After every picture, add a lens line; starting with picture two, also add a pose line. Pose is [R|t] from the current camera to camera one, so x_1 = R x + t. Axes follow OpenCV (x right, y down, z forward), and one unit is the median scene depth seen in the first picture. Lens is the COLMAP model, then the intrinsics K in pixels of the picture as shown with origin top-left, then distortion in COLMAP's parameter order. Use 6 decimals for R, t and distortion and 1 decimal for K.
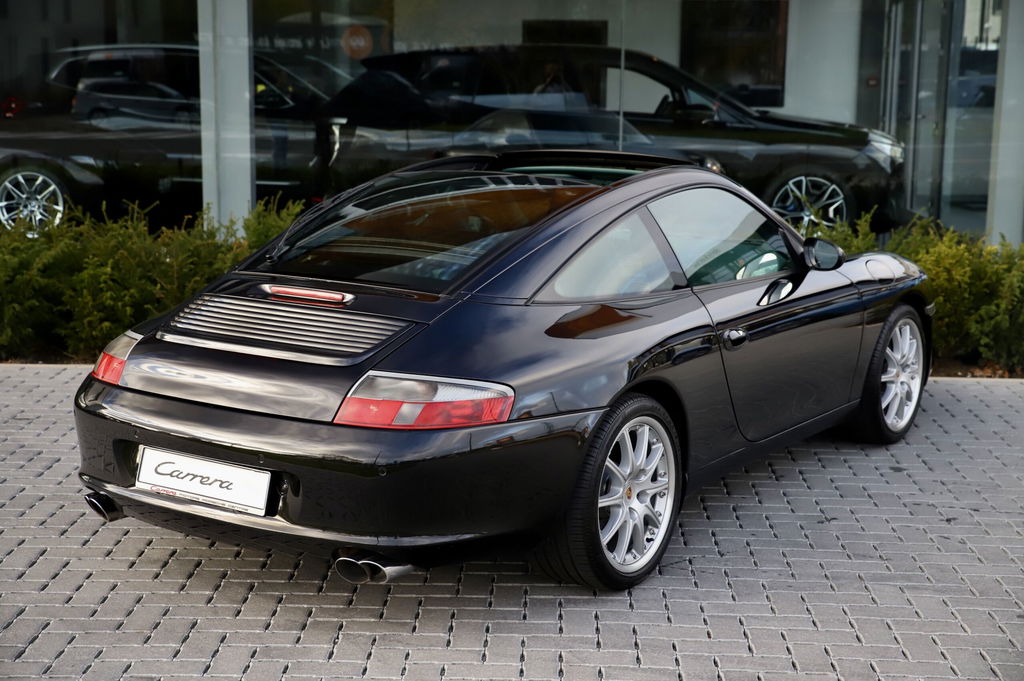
lens RADIAL K [[1630.7, 0, 507.6], [0, 1630.7, 336.7], [0, 0, 1]] dist [0.189442, 0.000000]
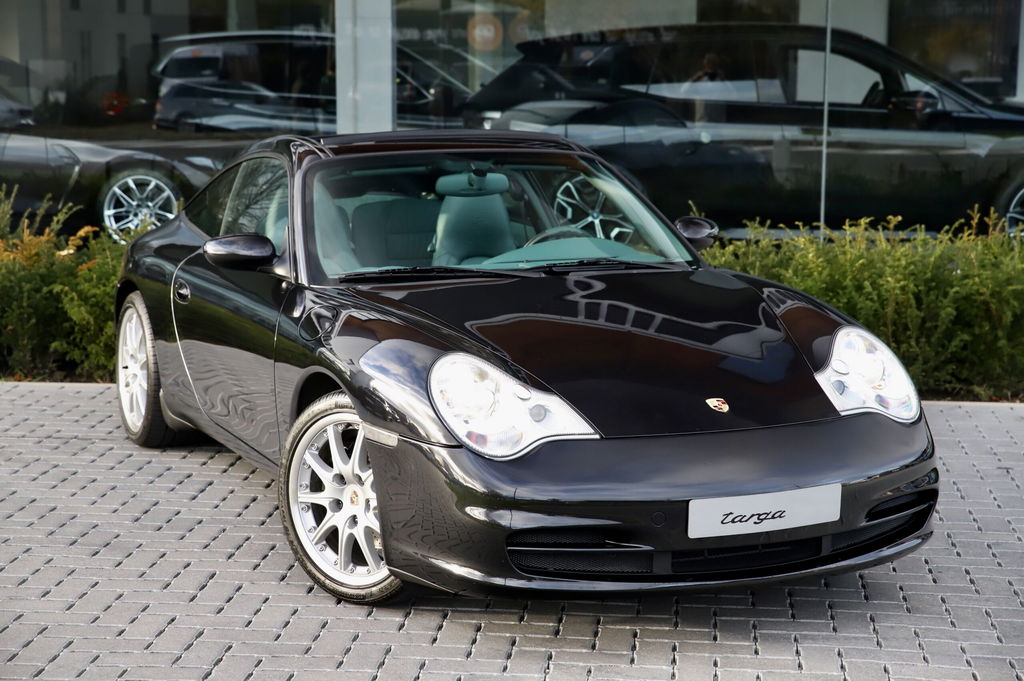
lens RADIAL K [[1958.2, 0, 513.0], [0, 1958.2, 340.7], [0, 0, 1]] dist [0.282948, 0.000000]
pose [[0.997477, 0.004166, -0.070874, -0.026011], [-0.005832, 0.999711, -0.023314, 0.016767], [0.070757, 0.023668, 0.997213, -0.042398]]
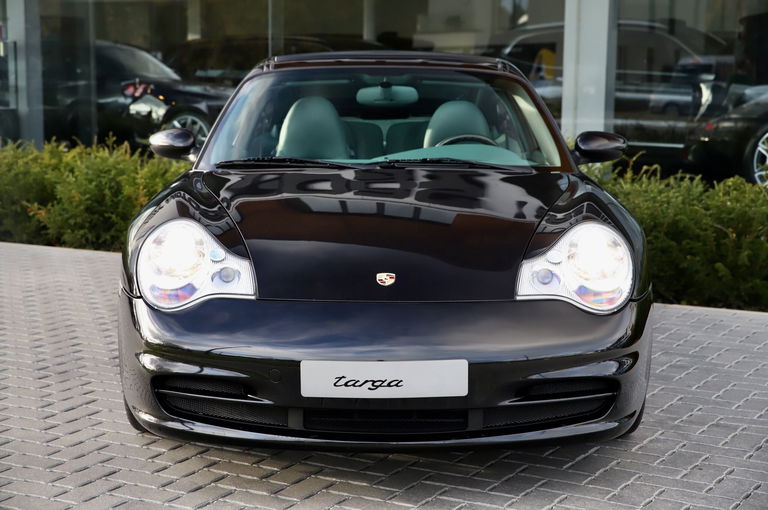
lens RADIAL K [[1431.1, 0, 385.0], [0, 1431.1, 261.4], [0, 0, 1]] dist [0.200796, 0.000000]
pose [[0.888019, 0.062248, -0.455575, 0.208410], [-0.078707, 0.996749, -0.017226, 0.024270], [0.453021, 0.051154, 0.890031, 0.145327]]
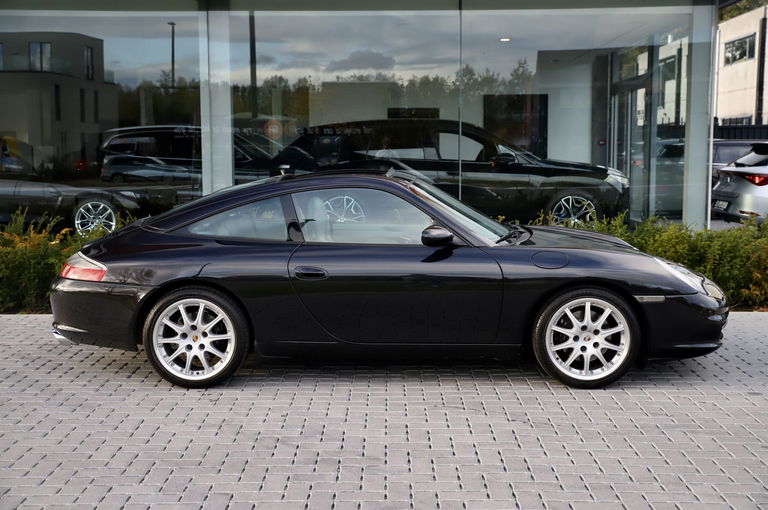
lens RADIAL K [[997.8, 0, 384.3], [0, 997.8, 253.9], [0, 0, 1]] dist [0.103435, 0.000000]
pose [[0.999557, -0.016742, 0.024599, -0.044320], [0.018090, 0.998288, -0.055621, 0.017729], [-0.023625, 0.056041, 0.998149, 0.014956]]
